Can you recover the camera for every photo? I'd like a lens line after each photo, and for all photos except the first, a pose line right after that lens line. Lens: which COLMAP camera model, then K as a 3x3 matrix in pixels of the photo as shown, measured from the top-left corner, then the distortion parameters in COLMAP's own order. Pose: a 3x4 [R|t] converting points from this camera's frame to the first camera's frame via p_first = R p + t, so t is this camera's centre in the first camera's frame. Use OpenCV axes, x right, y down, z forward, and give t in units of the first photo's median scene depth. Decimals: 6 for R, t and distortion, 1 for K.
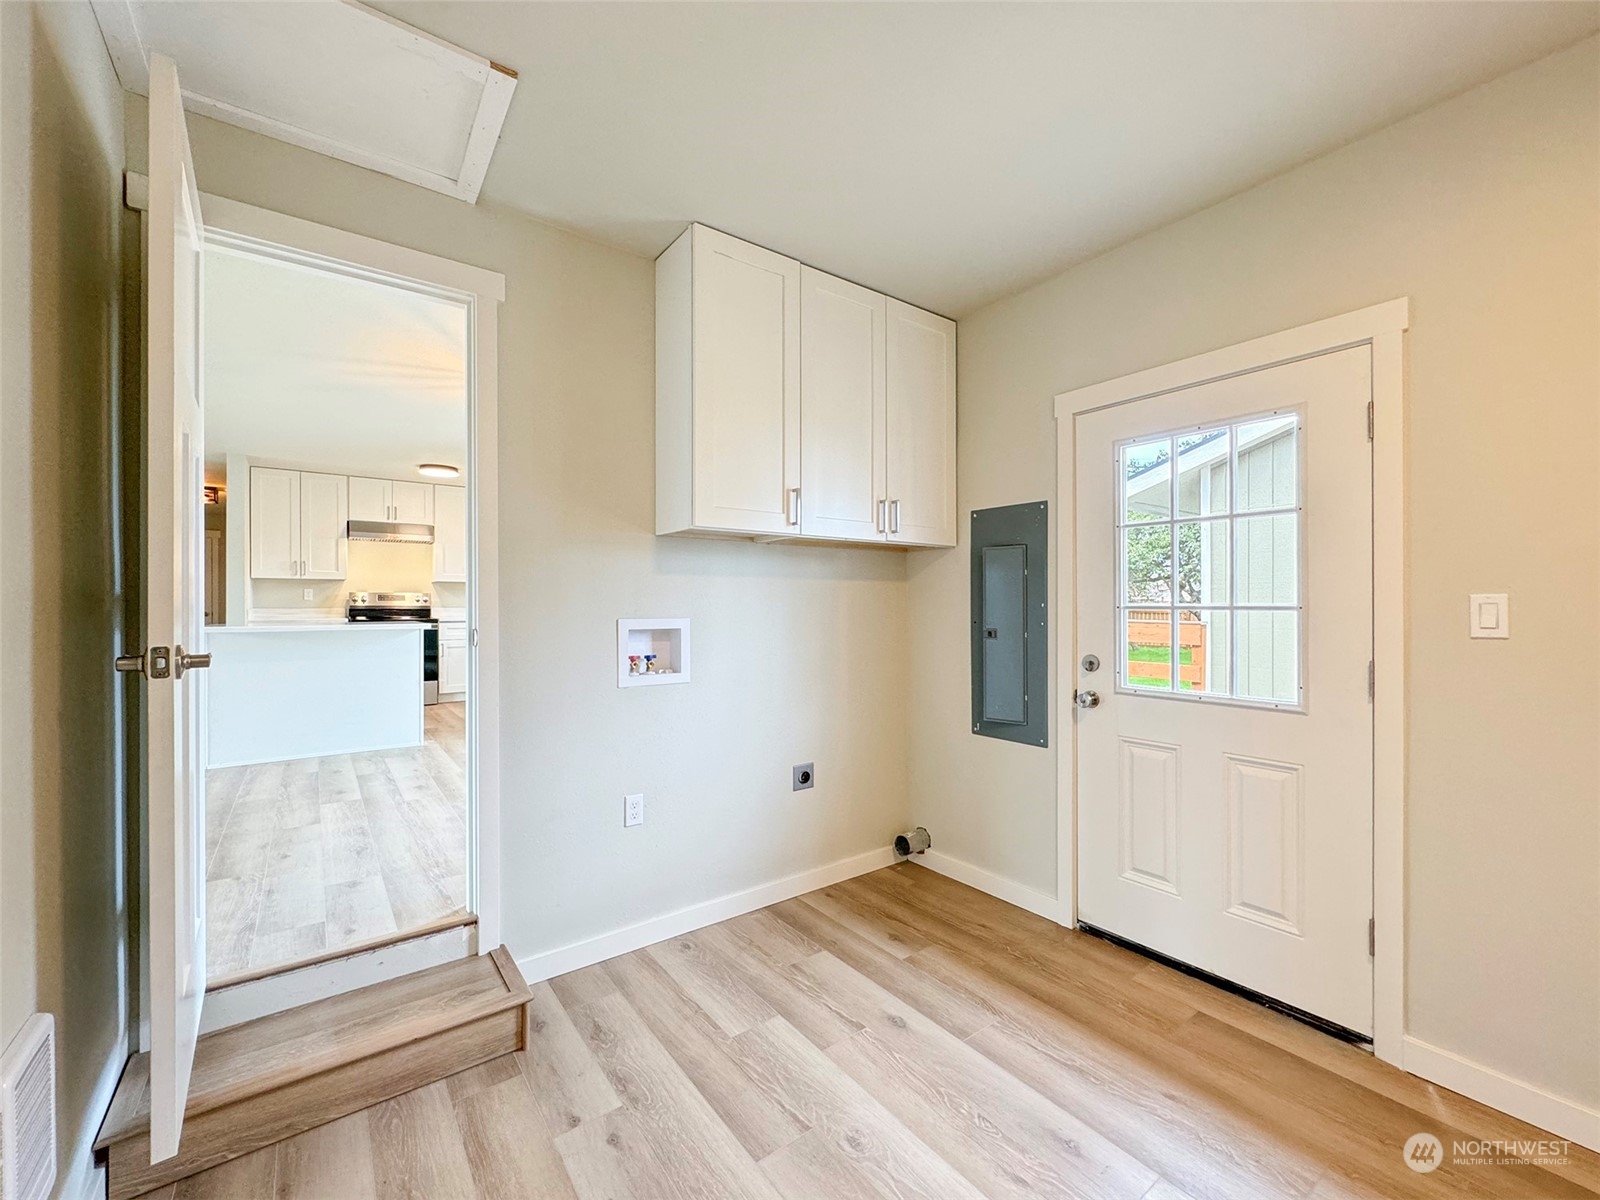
lens RADIAL K [[648.3, 0, 798.6], [0, 648.3, 601.8], [0, 0, 1]] dist [-0.000192, 0.000101]
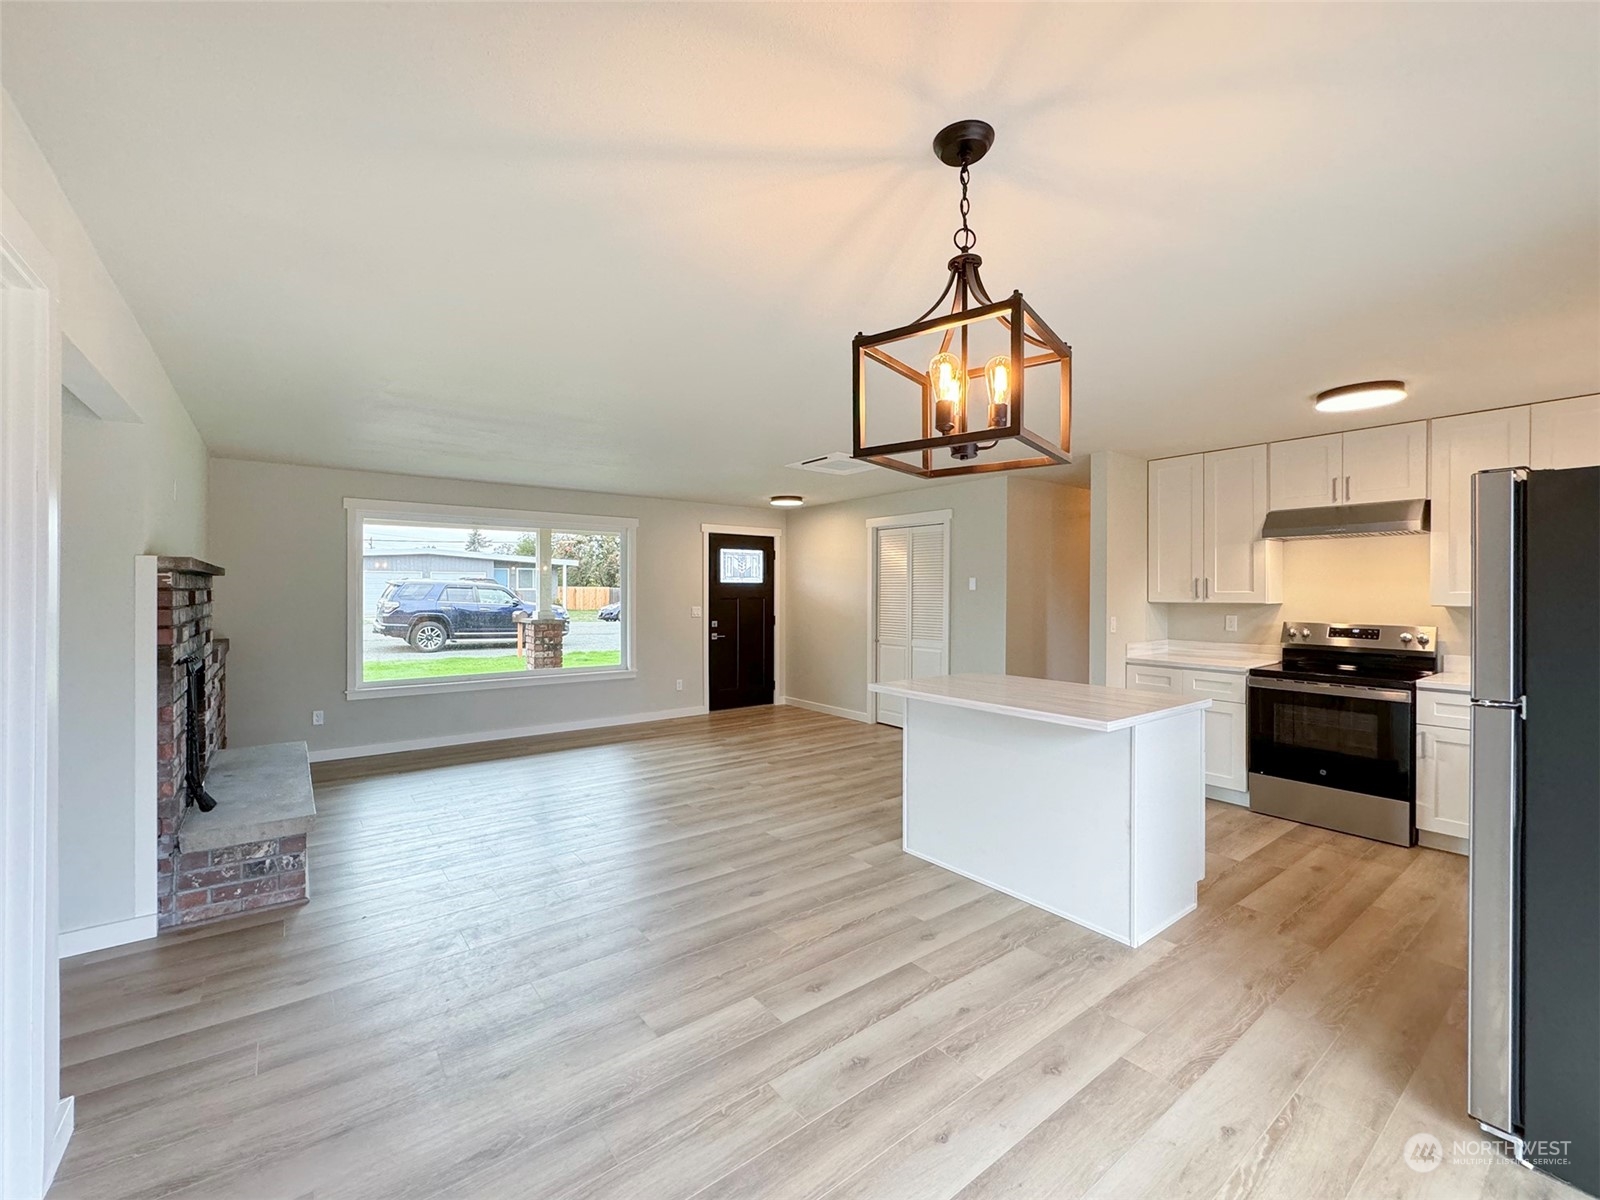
lens RADIAL K [[665.6, 0, 785.6], [0, 665.6, 594.1], [0, 0, 1]] dist [-0.000346, 0.000168]
pose [[-0.004435, 0.003346, -0.999985, -0.032658], [0.000589, 0.999994, 0.003344, -0.048810], [0.999990, -0.000575, -0.004437, 0.547715]]
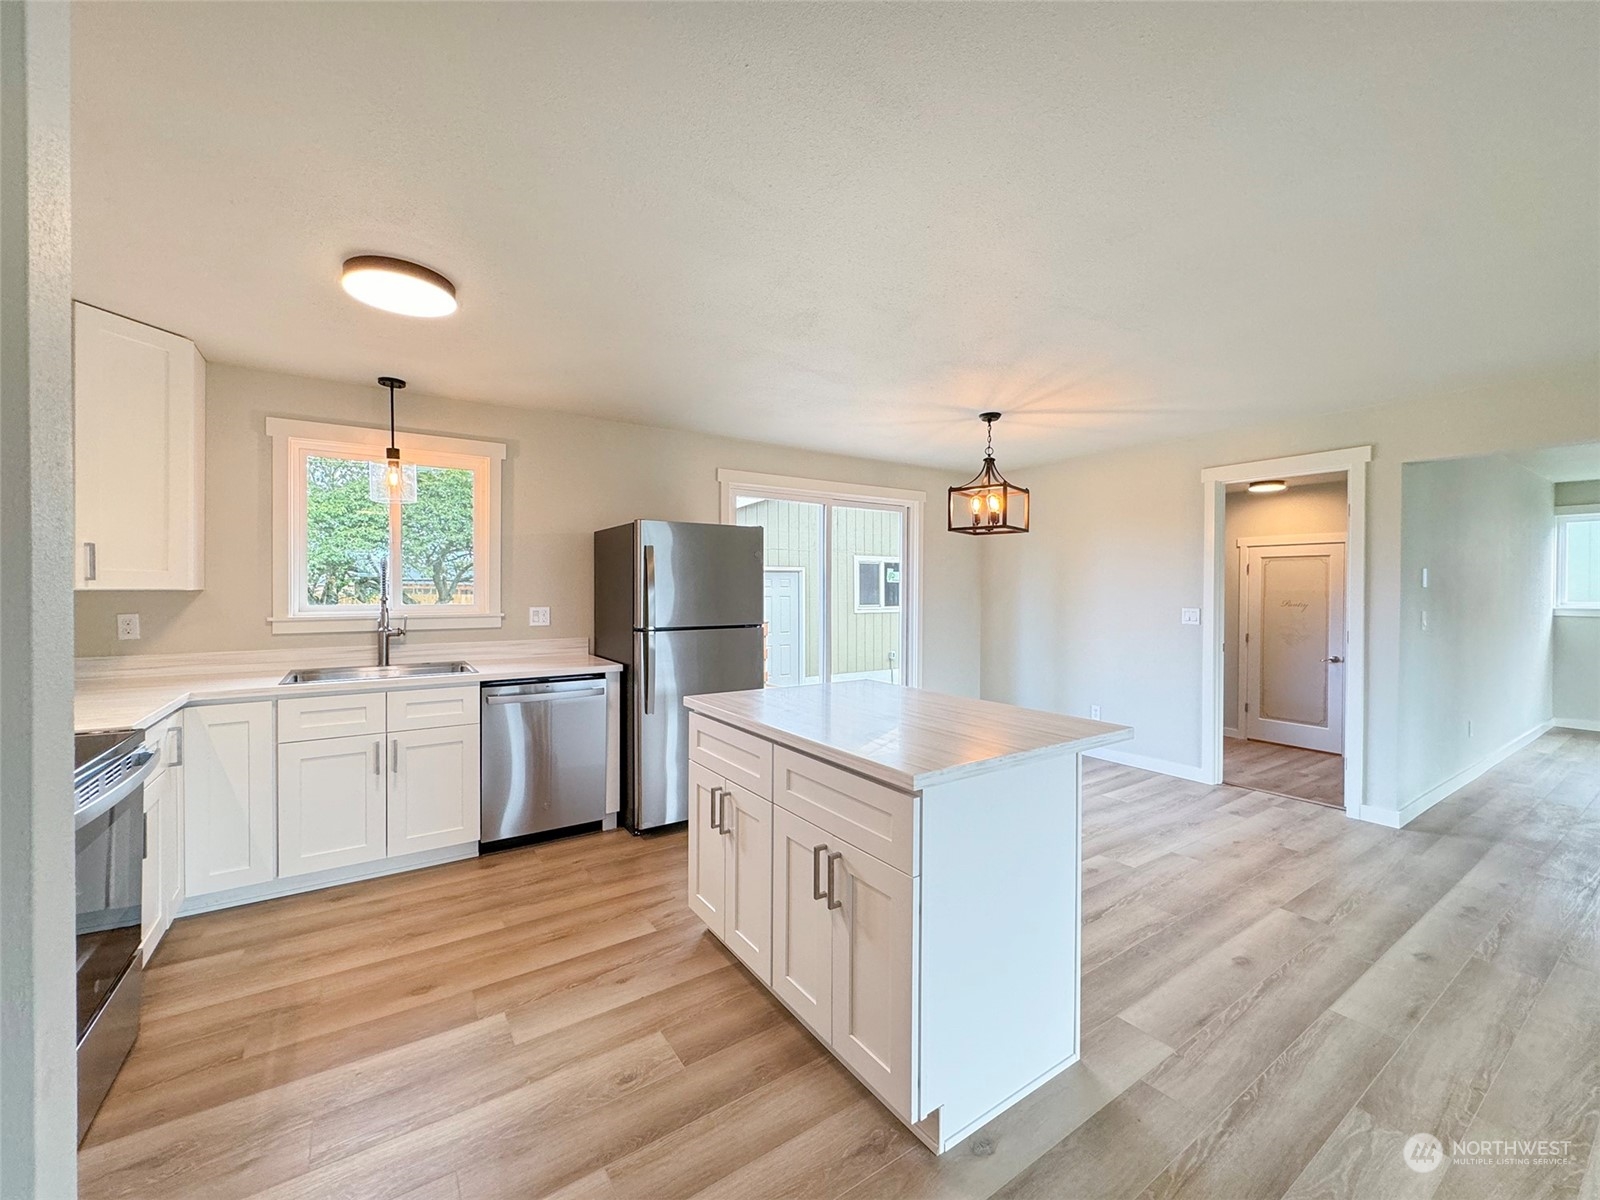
lens RADIAL K [[649.5, 0, 801.0], [0, 649.5, 594.0], [0, 0, 1]] dist [-0.000723, -0.000629]
pose [[0.051021, -0.006670, 0.998675, -0.882997], [-0.006691, 0.999953, 0.007021, -0.038701], [-0.998675, -0.007040, 0.050974, 0.753519]]
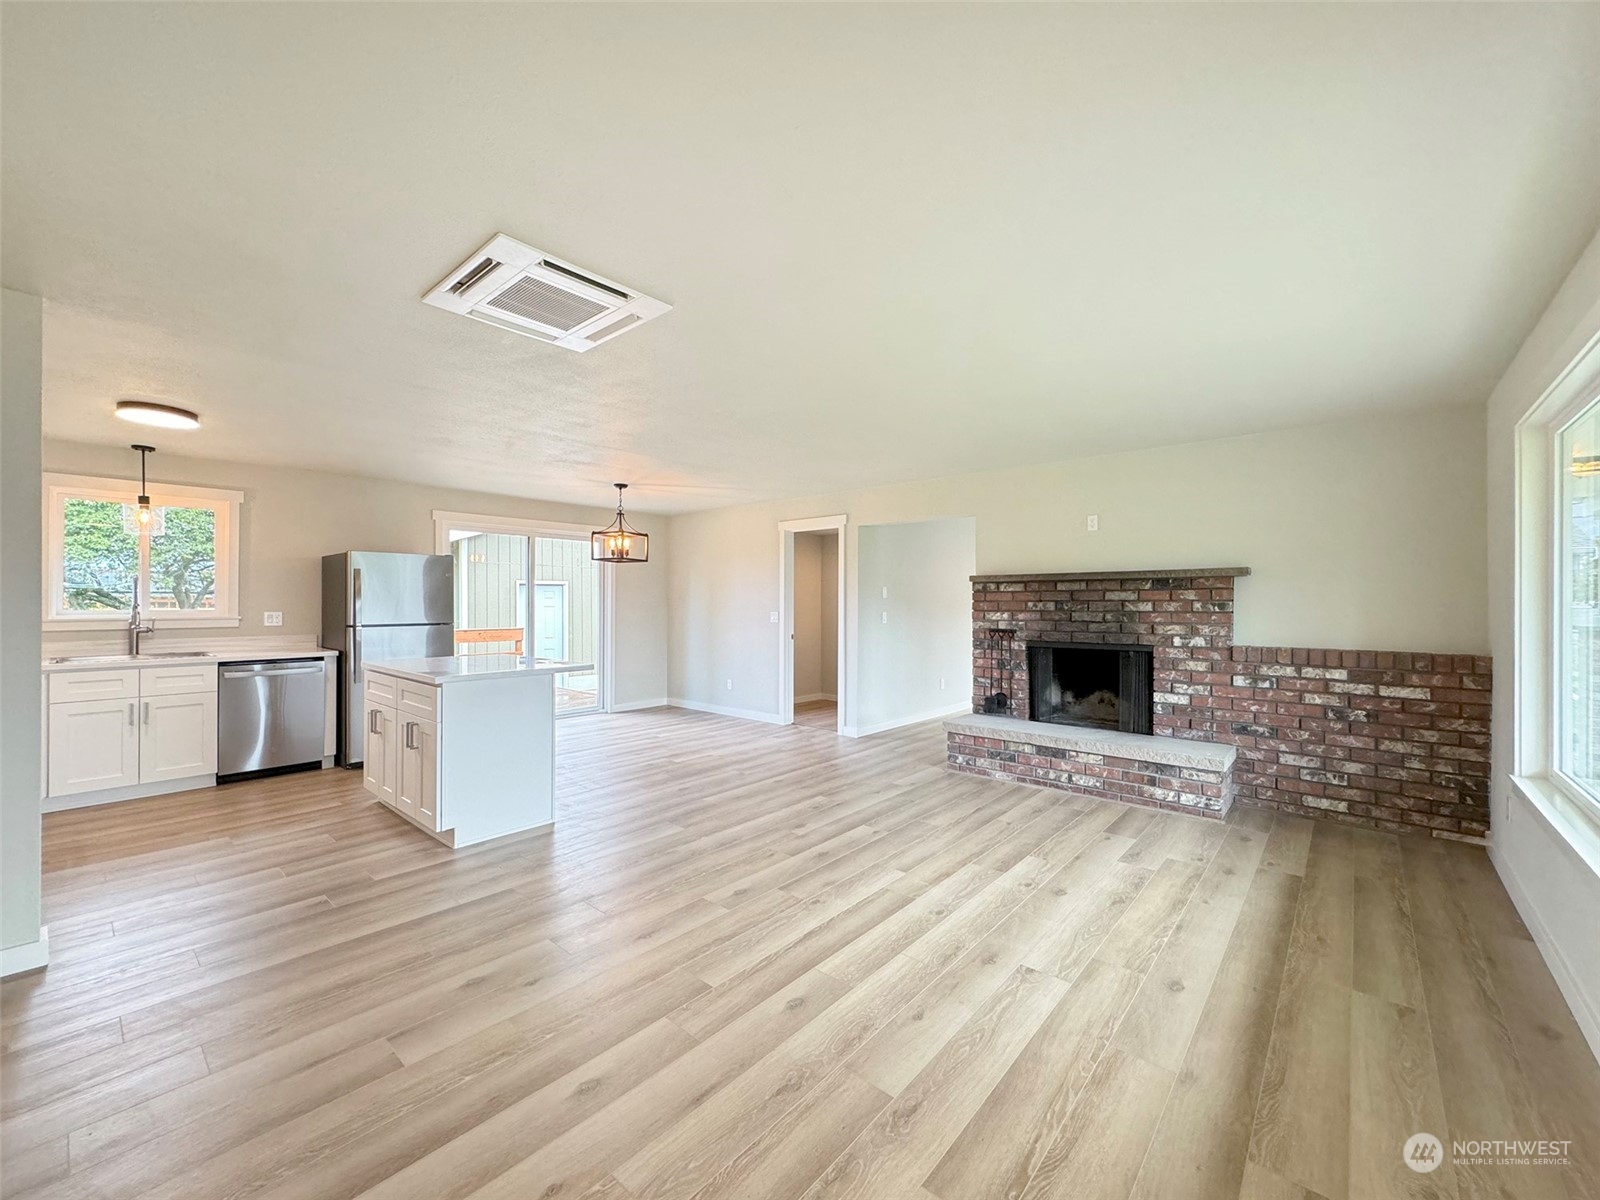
lens RADIAL K [[643.1, 0, 801.1], [0, 643.1, 600.1], [0, 0, 1]] dist [-0.000832, 0.000070]
pose [[-0.207901, 0.003973, 0.978142, -1.221386], [-0.005098, 0.999974, -0.005146, -0.034783], [-0.978137, -0.006057, -0.207876, 0.545854]]
